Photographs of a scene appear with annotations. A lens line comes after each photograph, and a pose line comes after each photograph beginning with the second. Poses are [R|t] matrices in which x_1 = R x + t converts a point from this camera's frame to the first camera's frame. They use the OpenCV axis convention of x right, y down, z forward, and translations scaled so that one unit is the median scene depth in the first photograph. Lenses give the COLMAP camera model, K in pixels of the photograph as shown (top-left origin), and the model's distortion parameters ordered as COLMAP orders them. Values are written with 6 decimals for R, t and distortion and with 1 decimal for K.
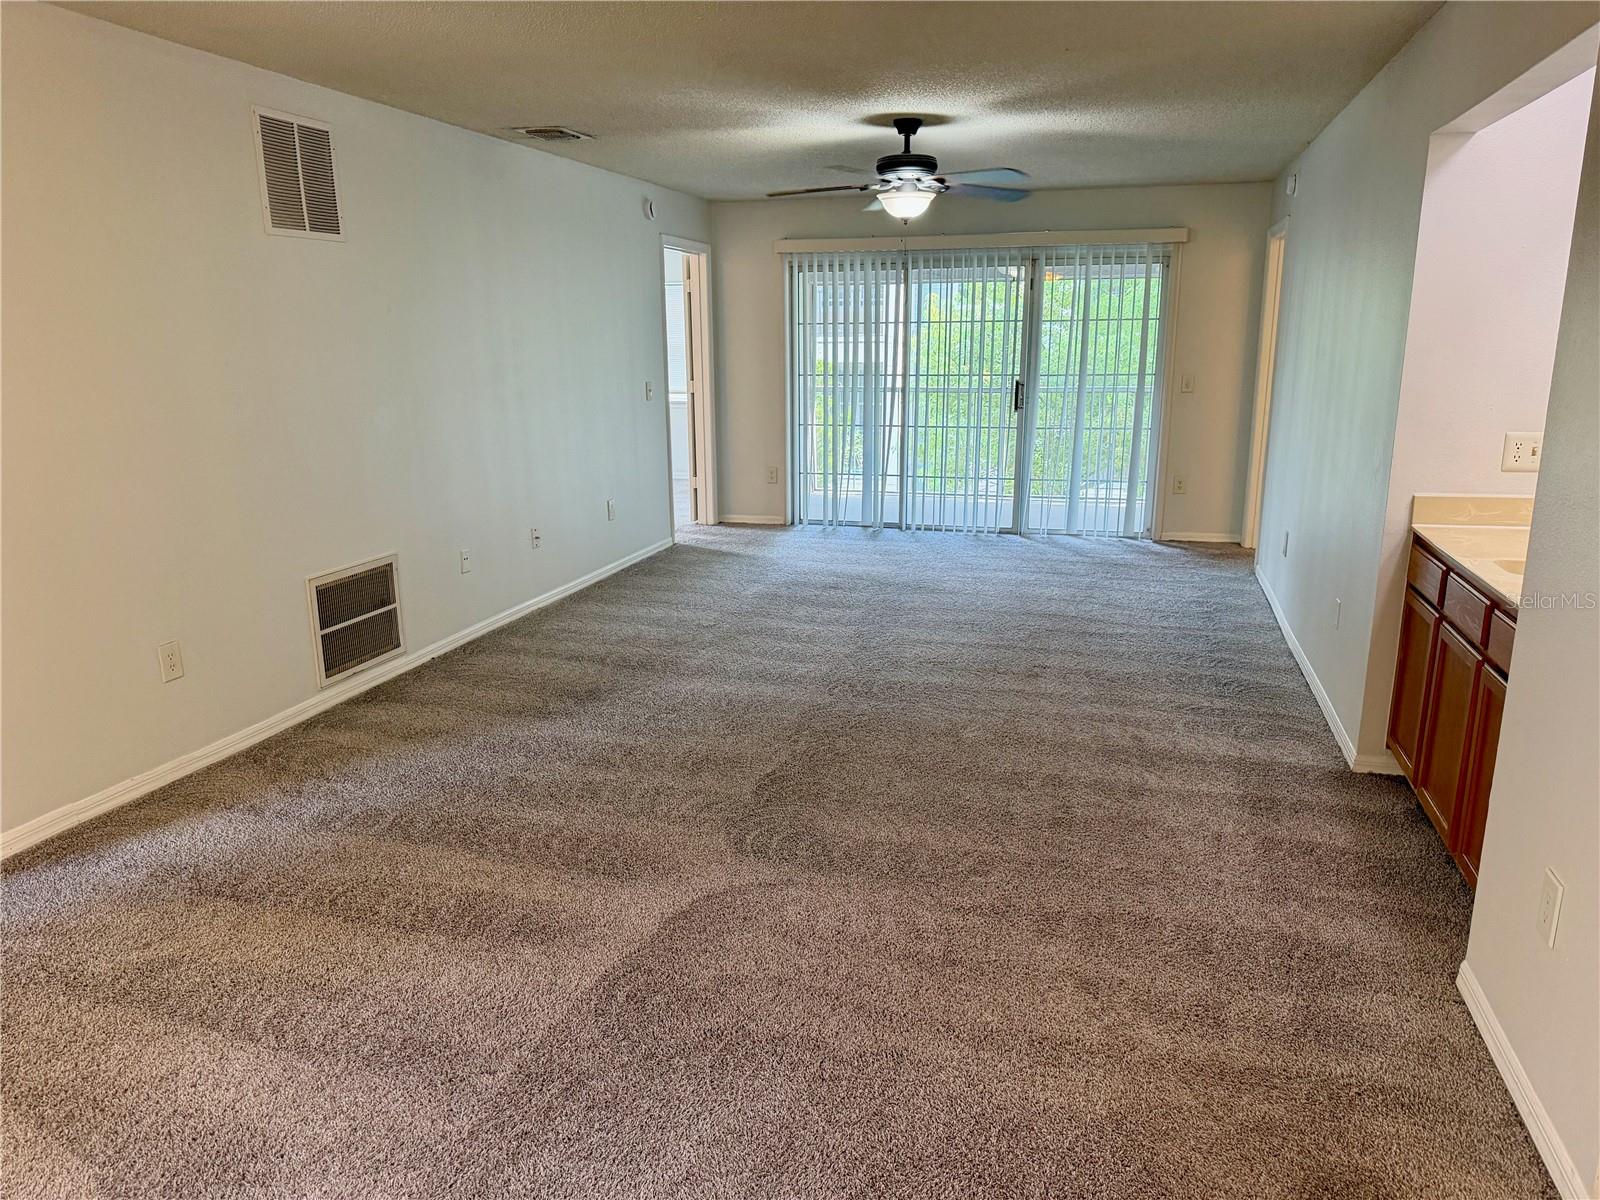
lens RADIAL K [[1149.9, 0, 800.0], [0, 1149.9, 600.0], [0, 0, 1]] dist [0.146160, -0.265142]
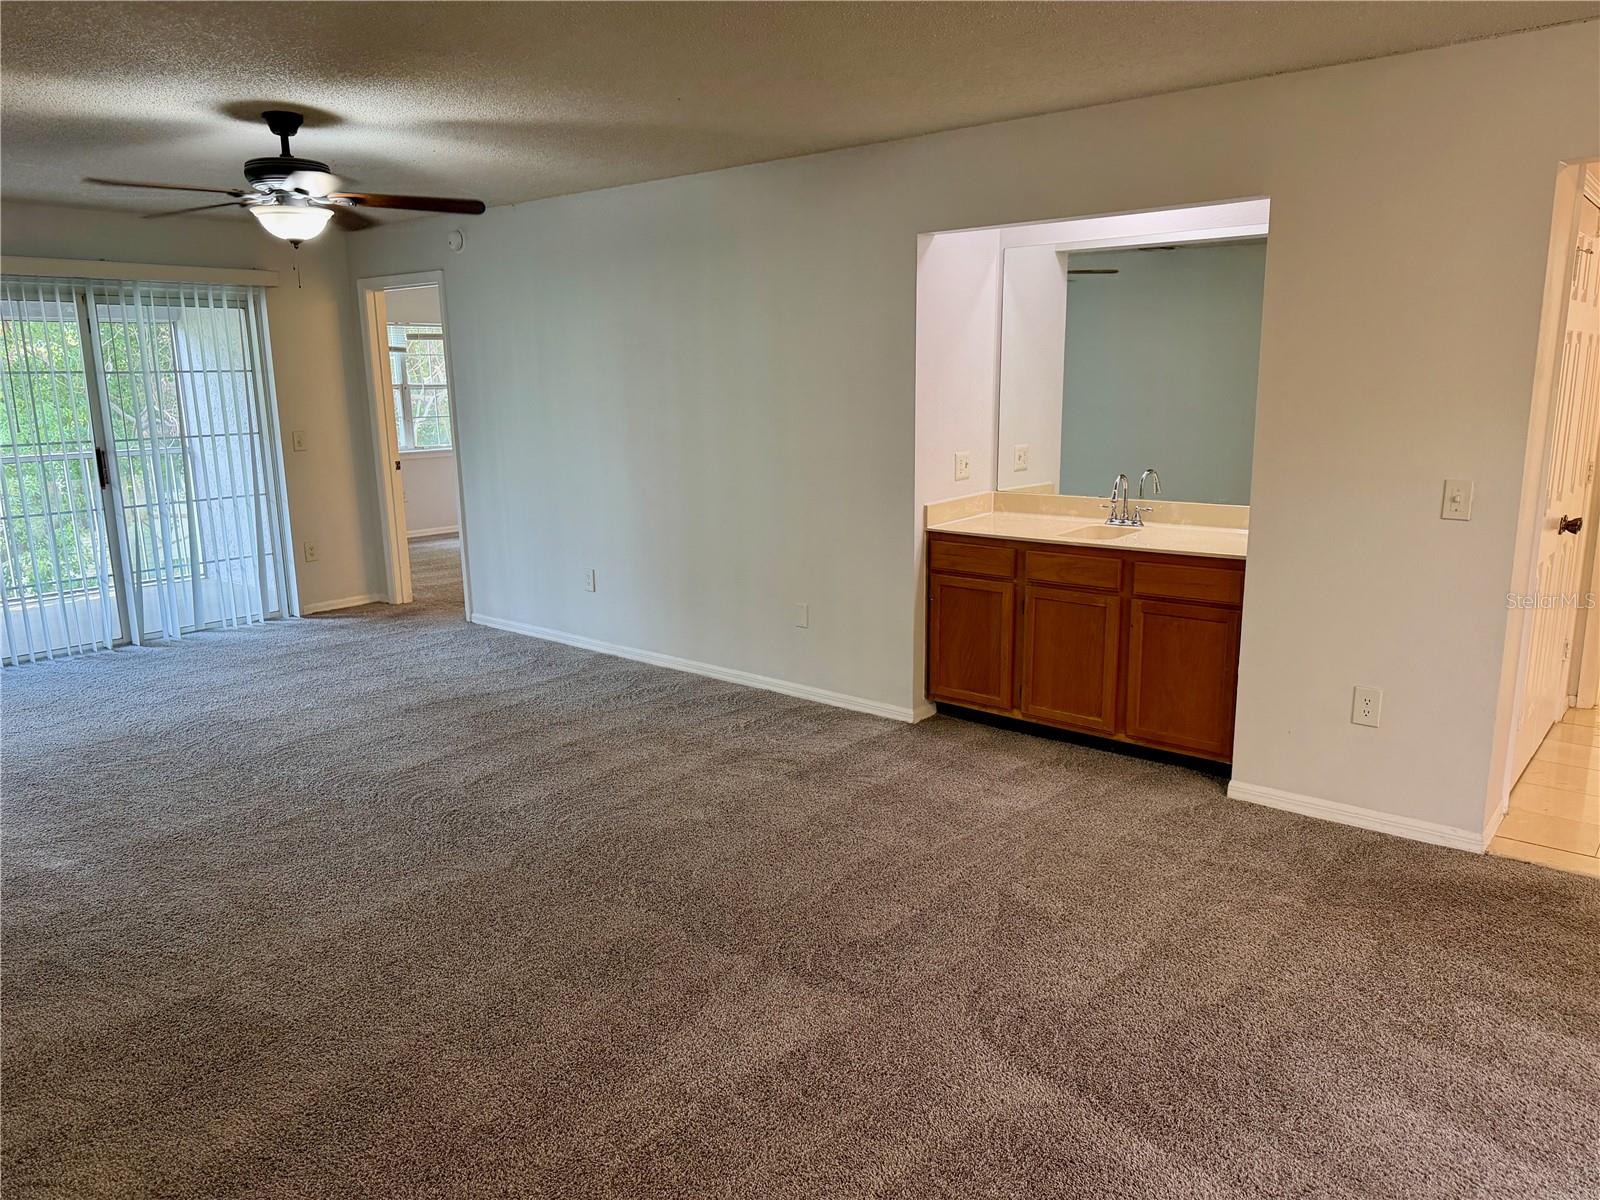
lens RADIAL K [[1149.9, 0, 800.0], [0, 1149.9, 600.0], [0, 0, 1]] dist [0.146160, -0.265142]
pose [[0.396521, -0.183246, 0.899551, -0.518780], [0.219391, 0.970398, 0.100971, -0.105531], [-0.891425, 0.157316, 0.424986, 0.423364]]
